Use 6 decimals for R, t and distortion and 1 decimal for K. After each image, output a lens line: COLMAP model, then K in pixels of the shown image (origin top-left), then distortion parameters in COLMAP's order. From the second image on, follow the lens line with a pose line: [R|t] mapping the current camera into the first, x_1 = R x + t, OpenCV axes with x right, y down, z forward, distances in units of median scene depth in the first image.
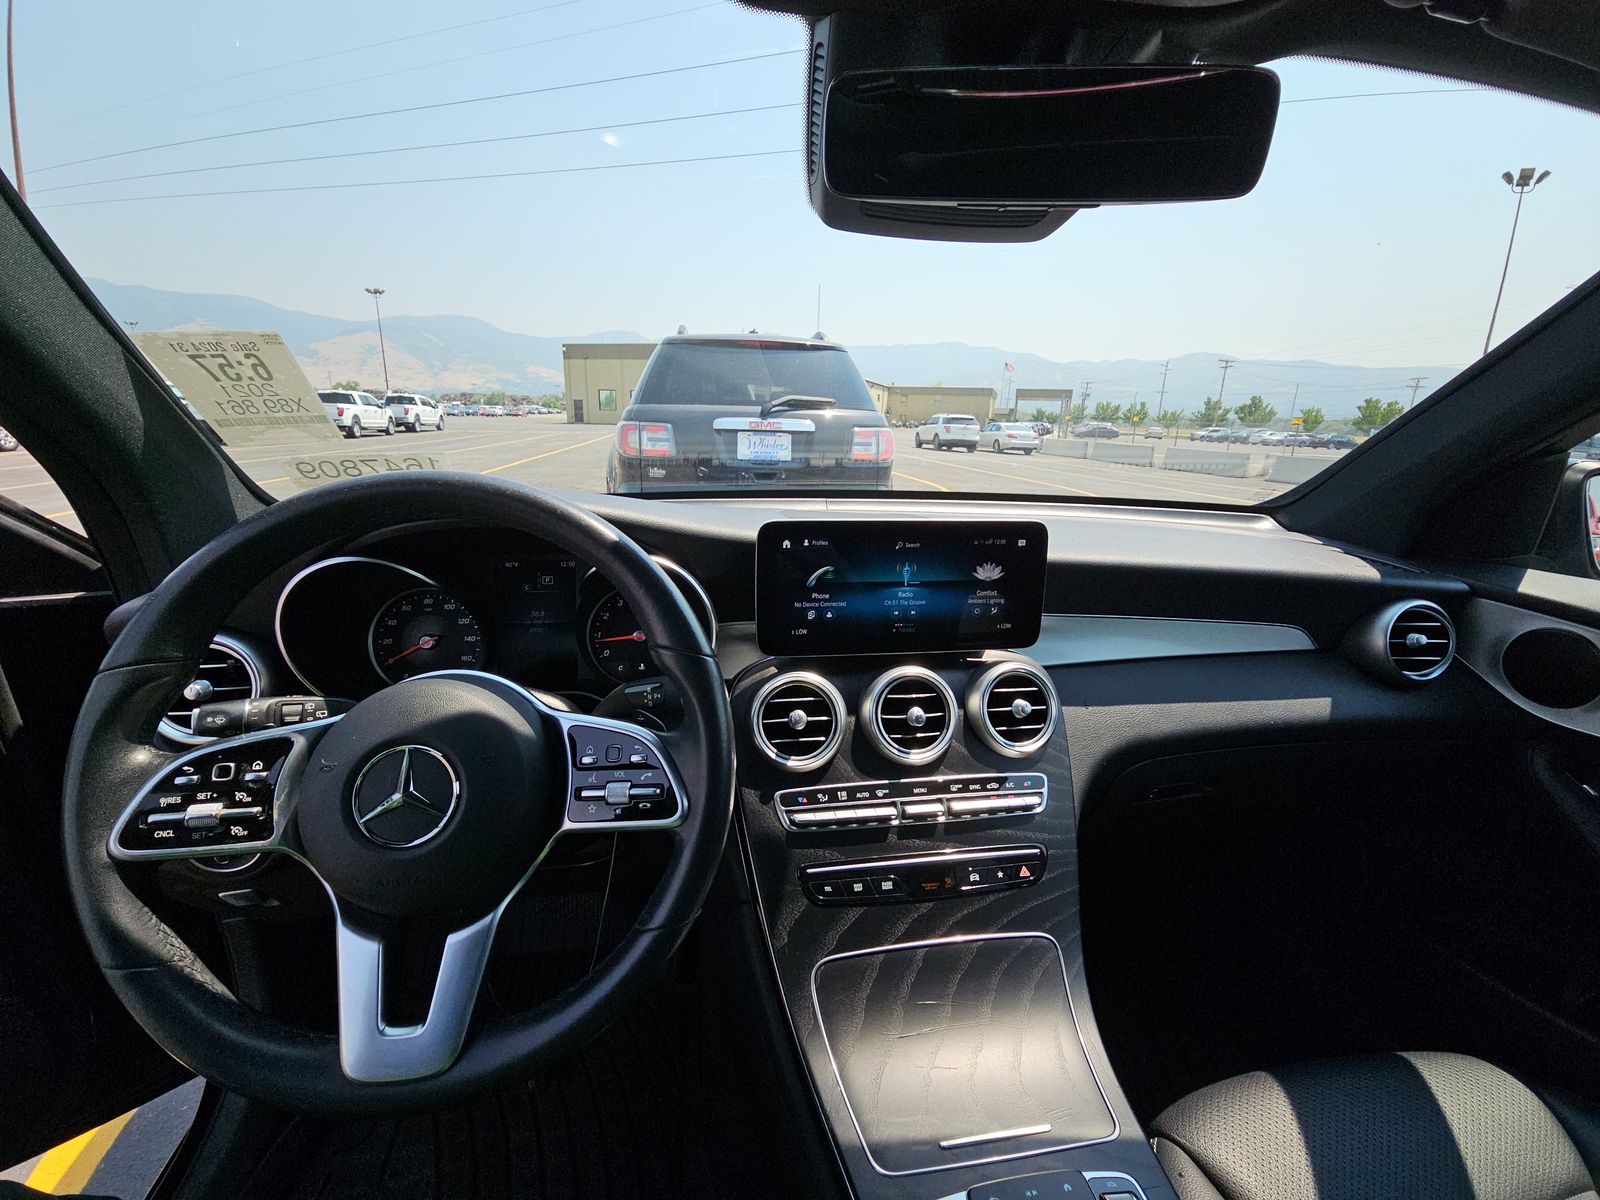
lens RADIAL K [[665.5, 0, 801.7], [0, 665.5, 612.2], [0, 0, 1]] dist [-0.001411, -0.000003]
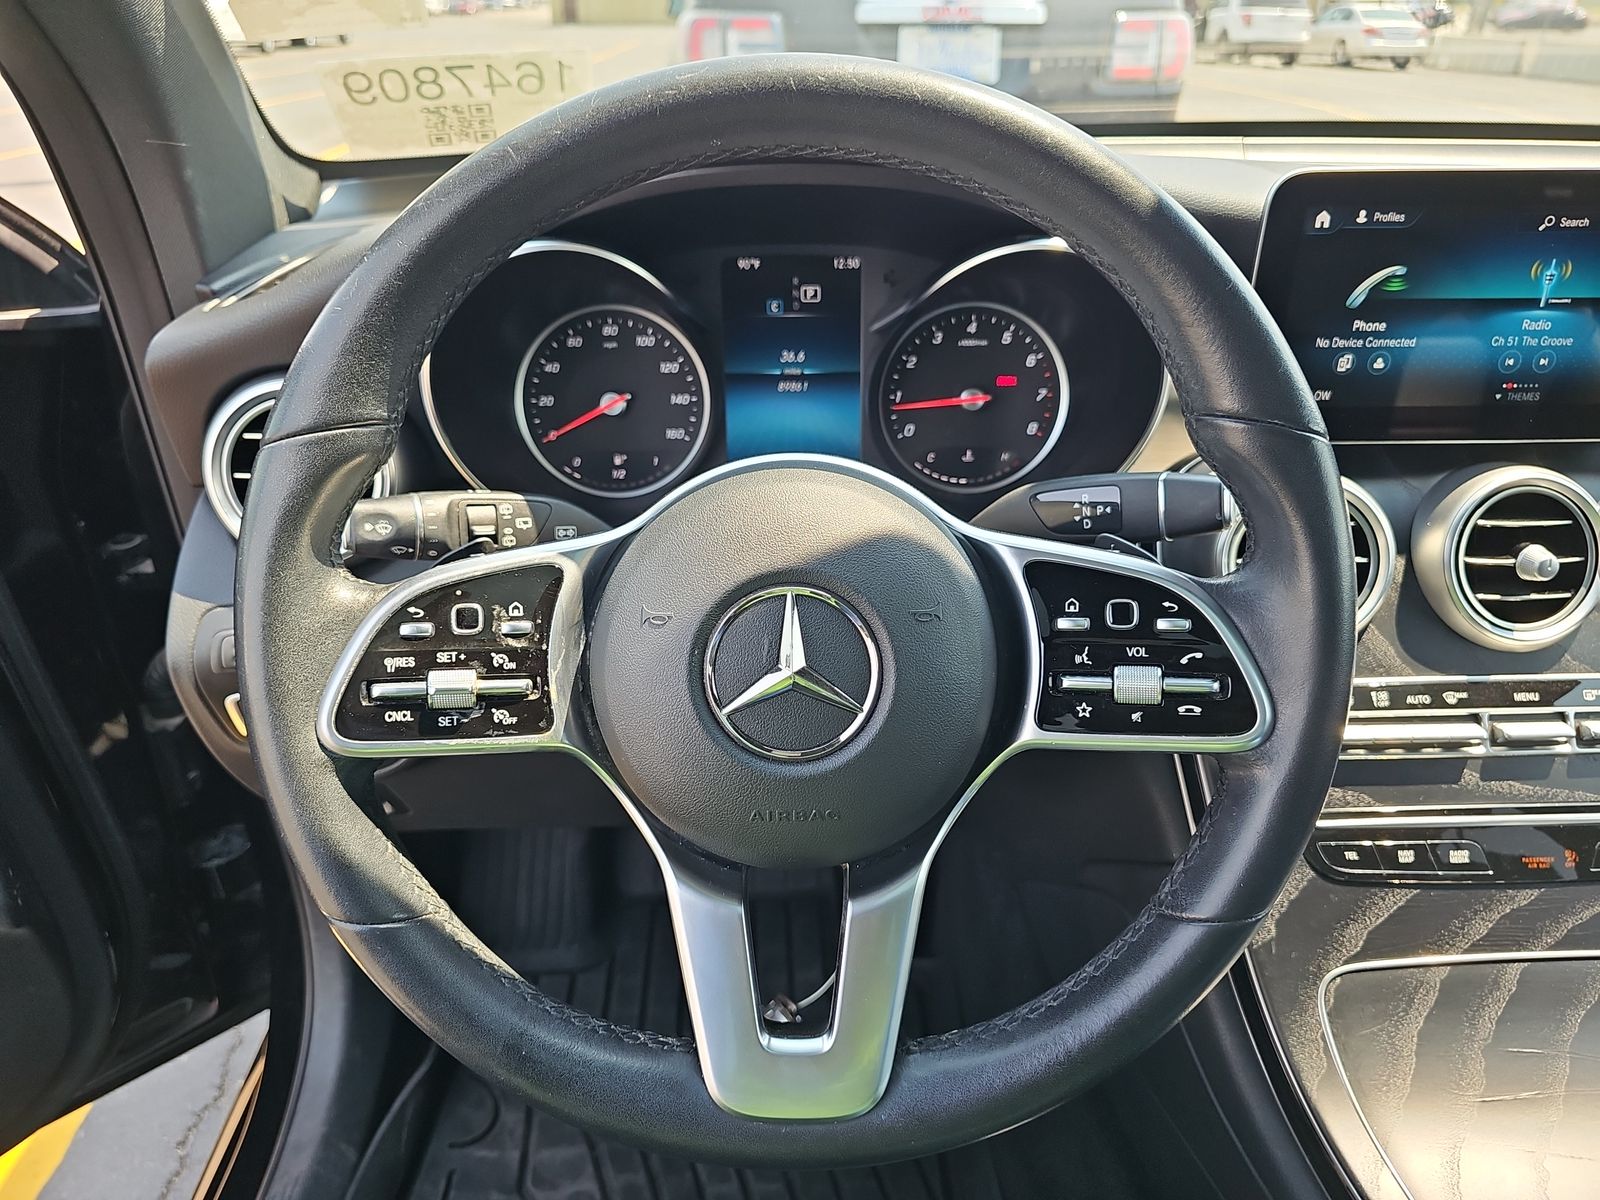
lens RADIAL K [[1102.9, 0, 799.7], [0, 1102.9, 624.1], [0, 0, 1]] dist [-0.001020, -0.006708]
pose [[0.991591, 0.042307, -0.122297, -0.308034], [-0.013709, 0.974075, 0.225811, 0.014665], [0.128680, -0.222235, 0.966464, 0.065772]]
